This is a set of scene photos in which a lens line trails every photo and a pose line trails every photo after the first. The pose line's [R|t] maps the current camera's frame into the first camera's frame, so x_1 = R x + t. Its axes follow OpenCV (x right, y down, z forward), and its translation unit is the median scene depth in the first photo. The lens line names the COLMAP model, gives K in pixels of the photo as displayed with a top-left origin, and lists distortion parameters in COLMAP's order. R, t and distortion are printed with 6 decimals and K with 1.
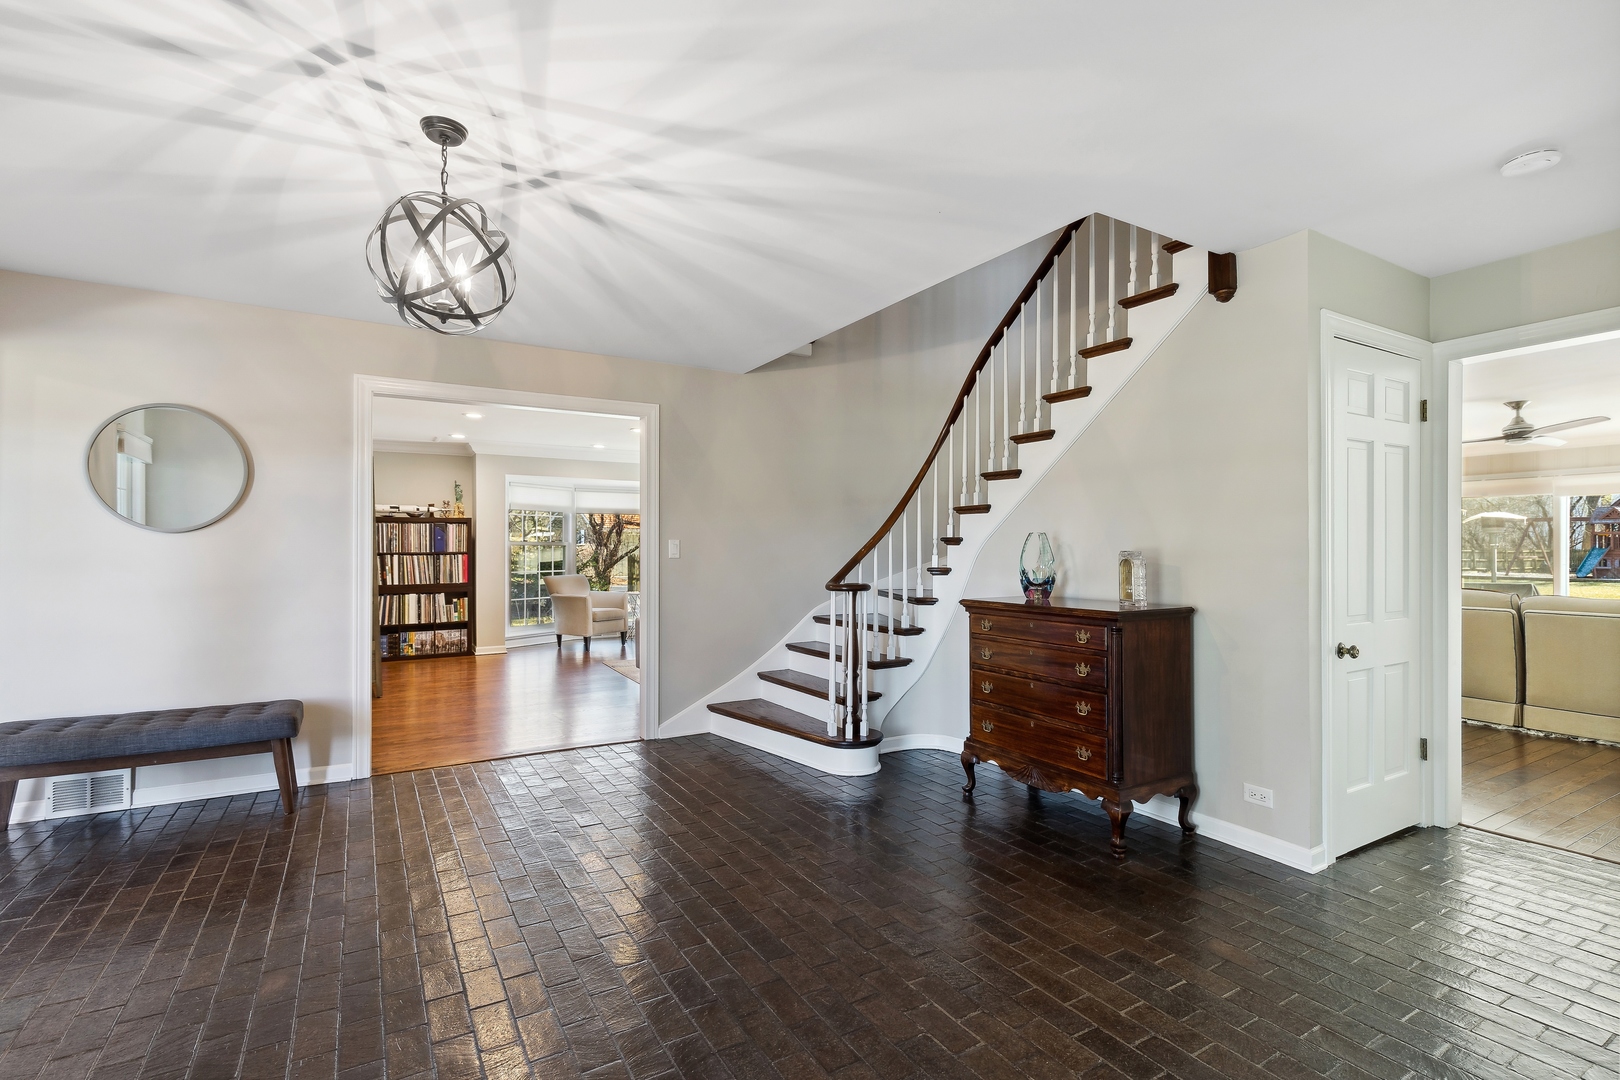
lens RADIAL K [[760.7, 0, 802.7], [0, 760.7, 542.3], [0, 0, 1]] dist [0.001375, 0.000543]
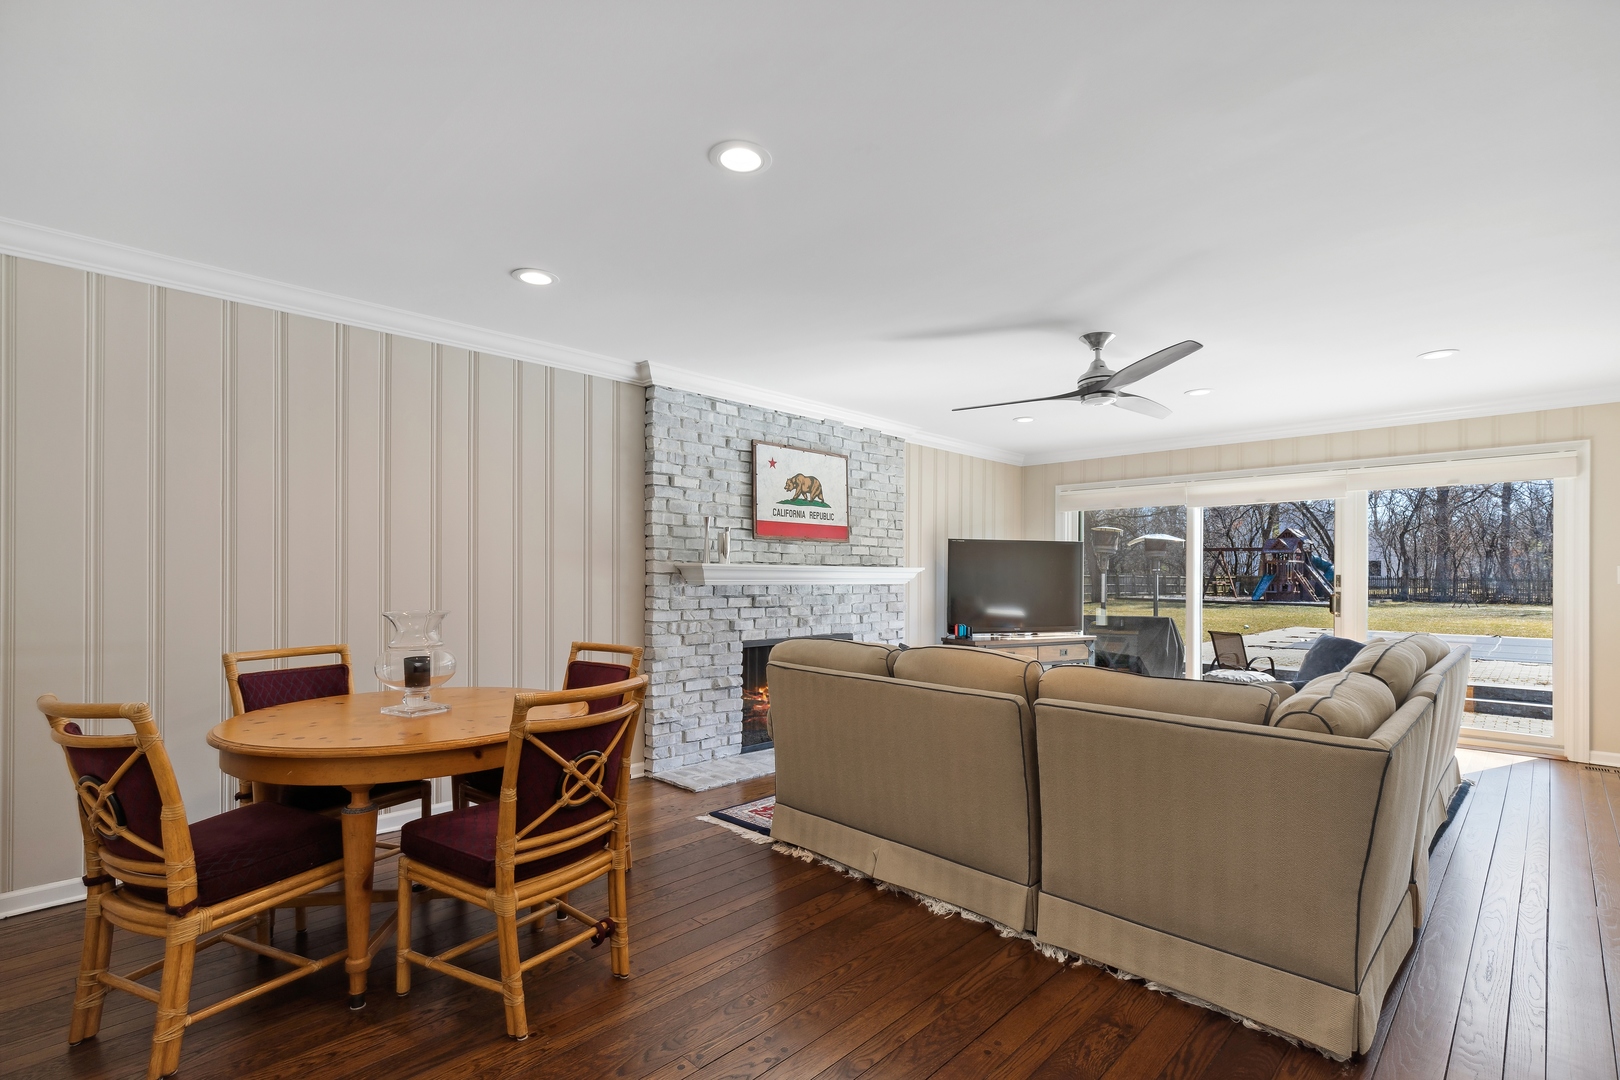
lens RADIAL K [[744.0, 0, 806.4], [0, 744.0, 565.4], [0, 0, 1]] dist [0.001283, 0.000123]
pose [[0.970244, 0.008351, 0.241985, 0.682249], [-0.008243, 0.999965, -0.001461, 0.005854], [-0.241989, -0.000577, 0.970279, 0.569514]]
